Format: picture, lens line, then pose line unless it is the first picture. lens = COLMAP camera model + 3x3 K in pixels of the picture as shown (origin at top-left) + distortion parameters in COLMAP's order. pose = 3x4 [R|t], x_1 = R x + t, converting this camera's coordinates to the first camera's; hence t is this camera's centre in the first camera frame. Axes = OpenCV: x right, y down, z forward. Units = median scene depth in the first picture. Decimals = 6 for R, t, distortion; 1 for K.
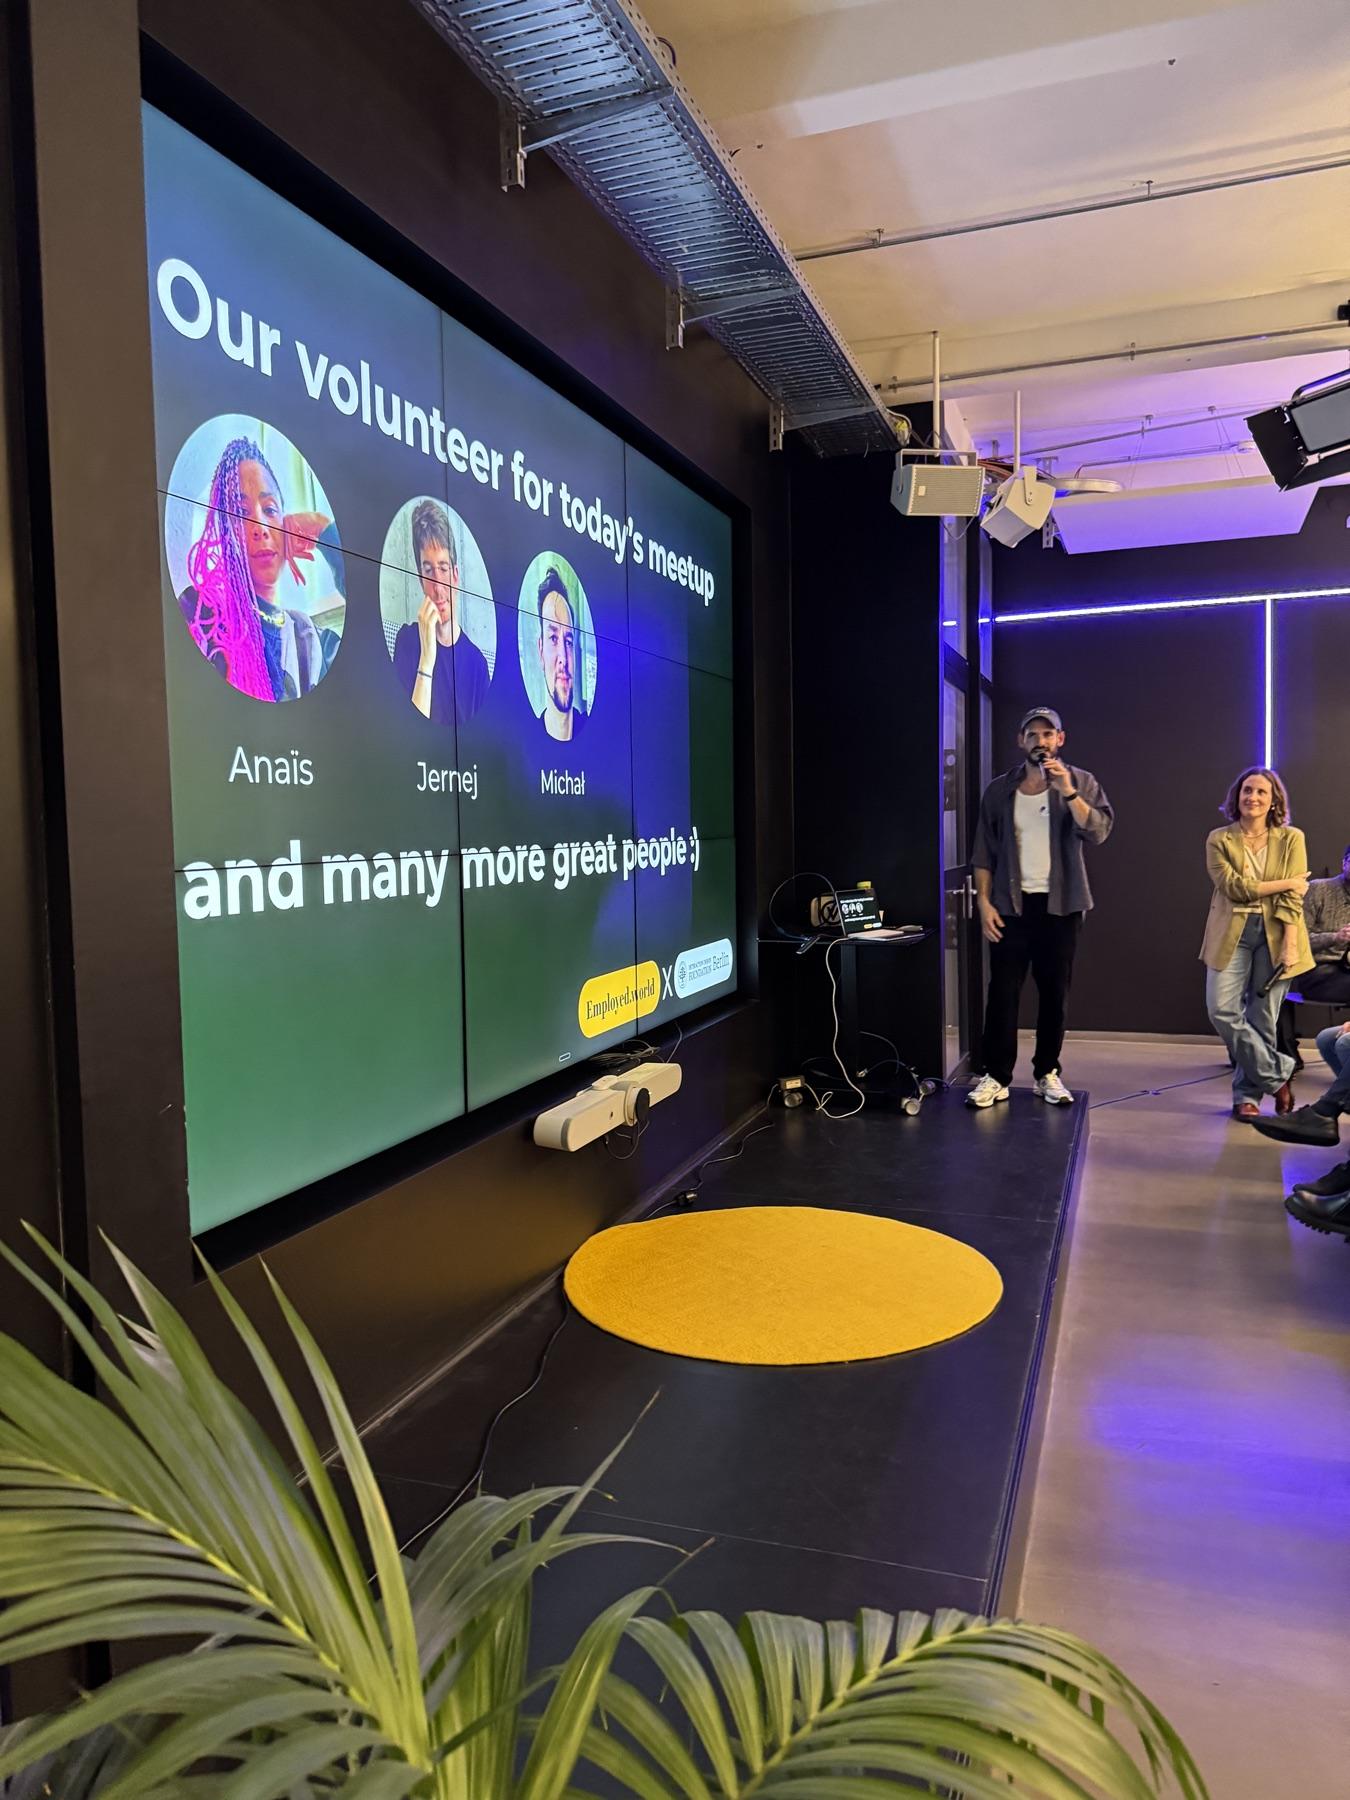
lens RADIAL K [[1256.0, 0, 684.1], [0, 1256.0, 907.1], [0, 0, 1]] dist [-0.003063, -0.001893]
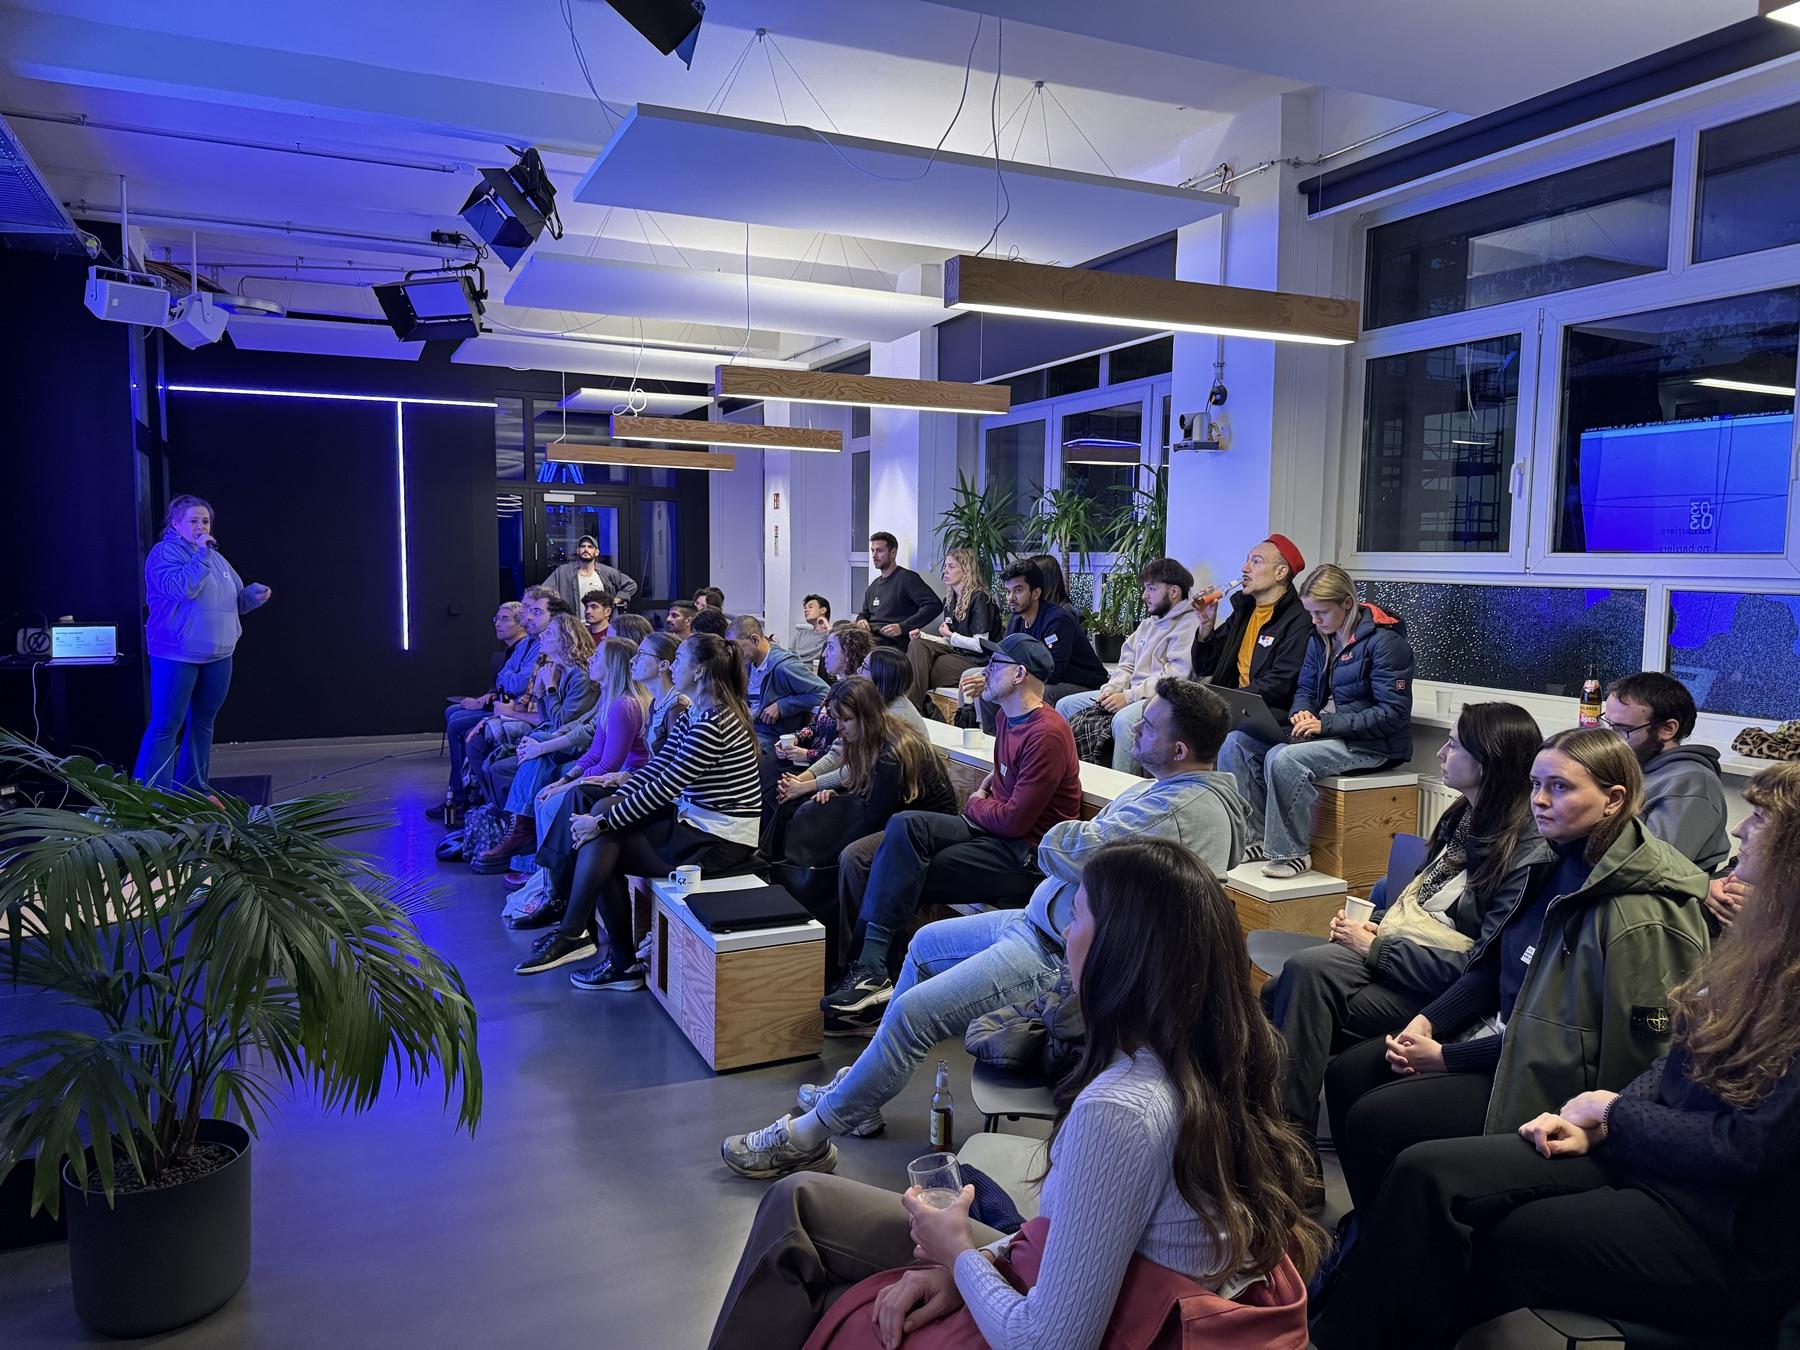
lens RADIAL K [[1256.0, 0, 900.0], [0, 1256.0, 675.0], [0, 0, 1]] dist [-0.003063, -0.001893]
pose [[0.703328, -0.042671, 0.709584, -0.158594], [0.024861, 0.999063, 0.035437, 0.014307], [-0.710431, -0.007282, 0.703730, -0.425606]]
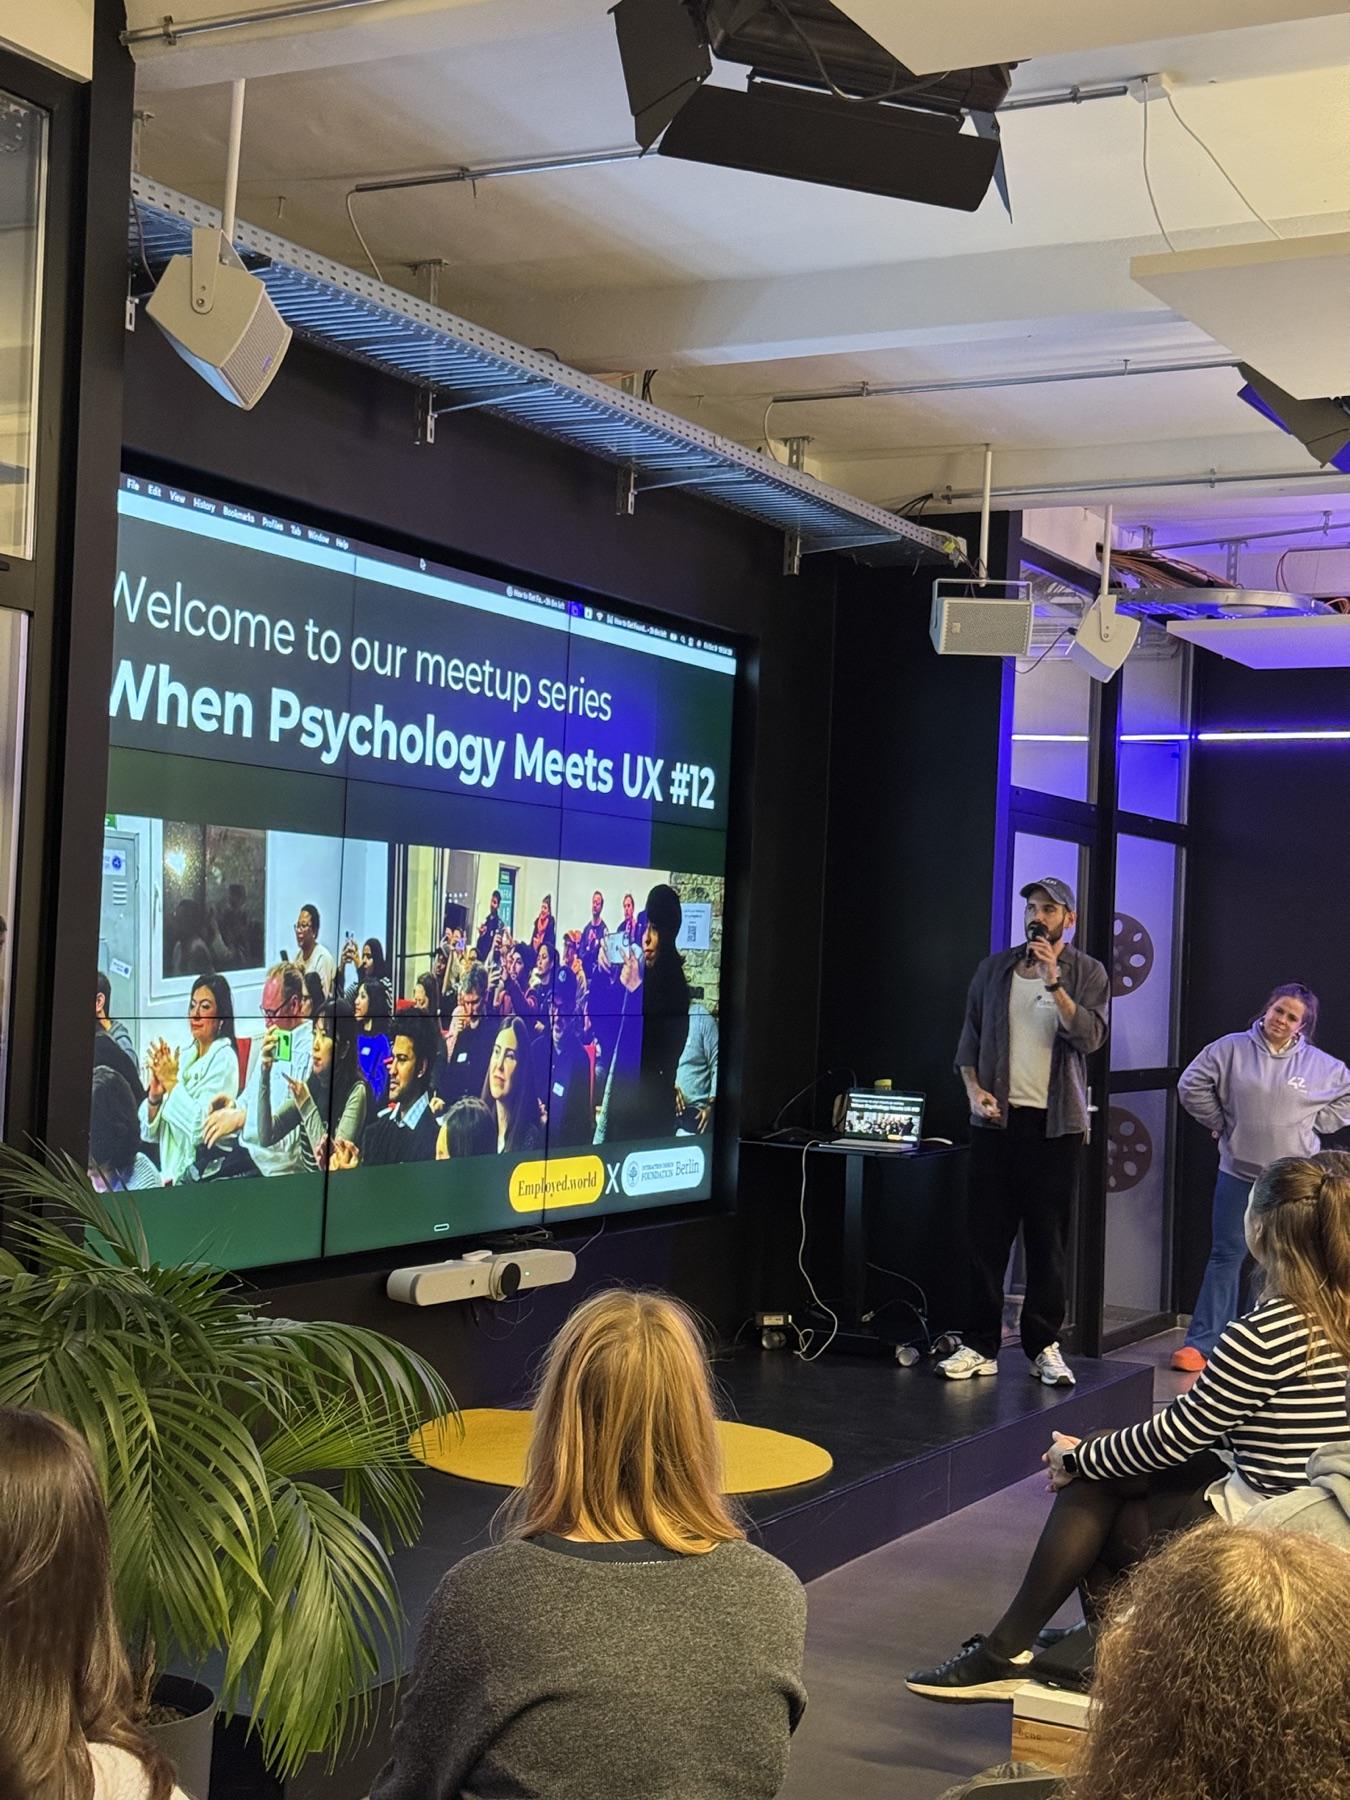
lens RADIAL K [[2531.6, 0, 675.0], [0, 2531.6, 900.0], [0, 0, 1]] dist [-0.092846, -0.008858]
pose [[0.986204, 0.056975, -0.155418, 0.268567], [-0.070857, 0.993833, -0.085297, 0.012169], [0.149599, 0.095132, 0.984159, -0.679733]]
